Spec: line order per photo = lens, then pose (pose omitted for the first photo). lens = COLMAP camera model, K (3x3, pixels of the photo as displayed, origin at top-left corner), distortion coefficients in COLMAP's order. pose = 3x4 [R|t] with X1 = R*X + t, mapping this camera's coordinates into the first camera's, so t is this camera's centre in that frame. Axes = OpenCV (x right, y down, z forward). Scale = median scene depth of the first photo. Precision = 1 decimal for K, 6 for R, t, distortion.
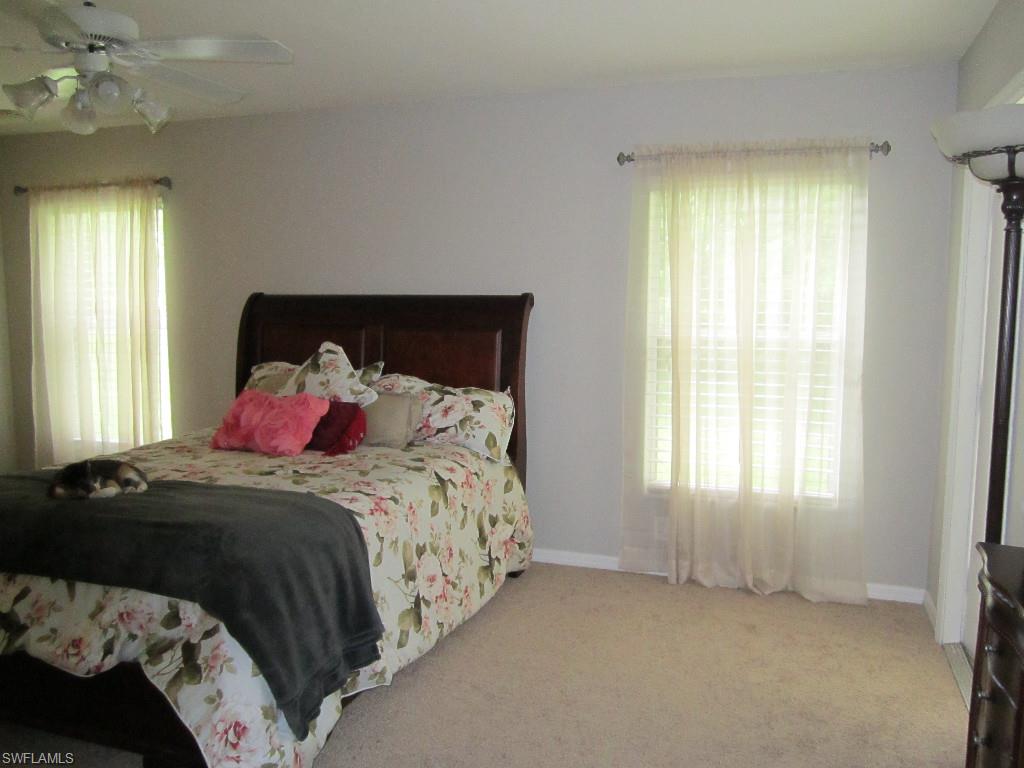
lens RADIAL K [[860.5, 0, 494.9], [0, 860.5, 381.8], [0, 0, 1]] dist [-0.031194, 0.009814]
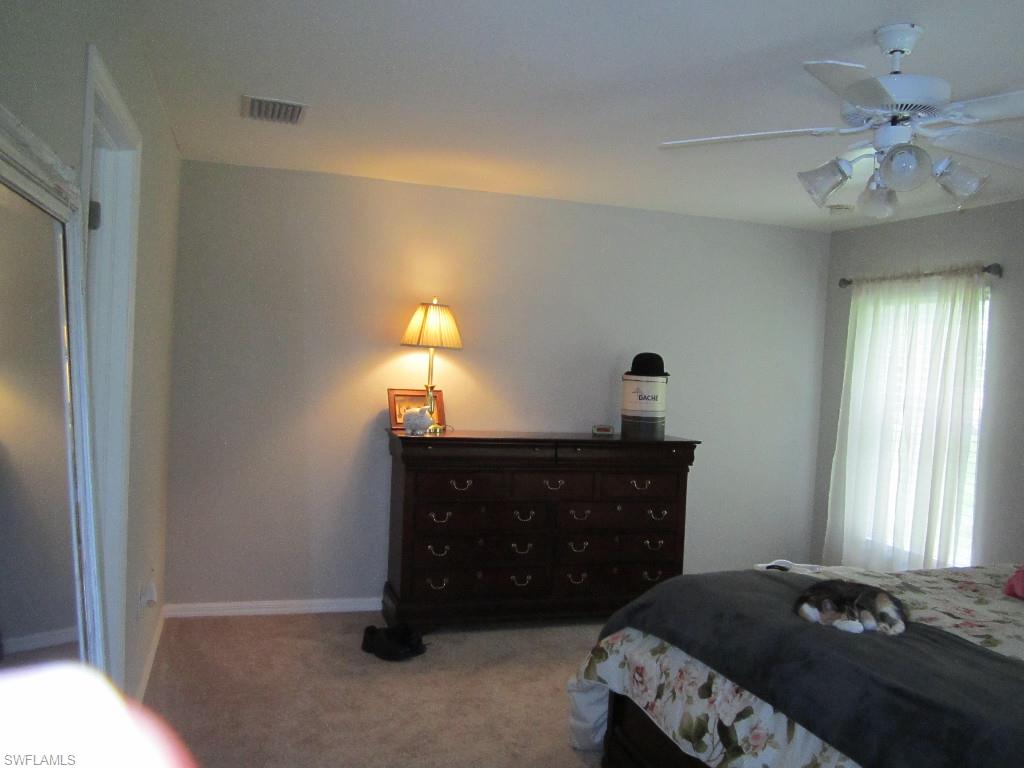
lens RADIAL K [[860.5, 0, 494.9], [0, 860.5, 381.8], [0, 0, 1]] dist [-0.031194, 0.009814]
pose [[0.614920, 0.061025, -0.786225, -0.013100], [-0.143009, 0.989100, -0.035078, -0.028183], [0.775514, 0.134007, 0.616944, 0.143402]]
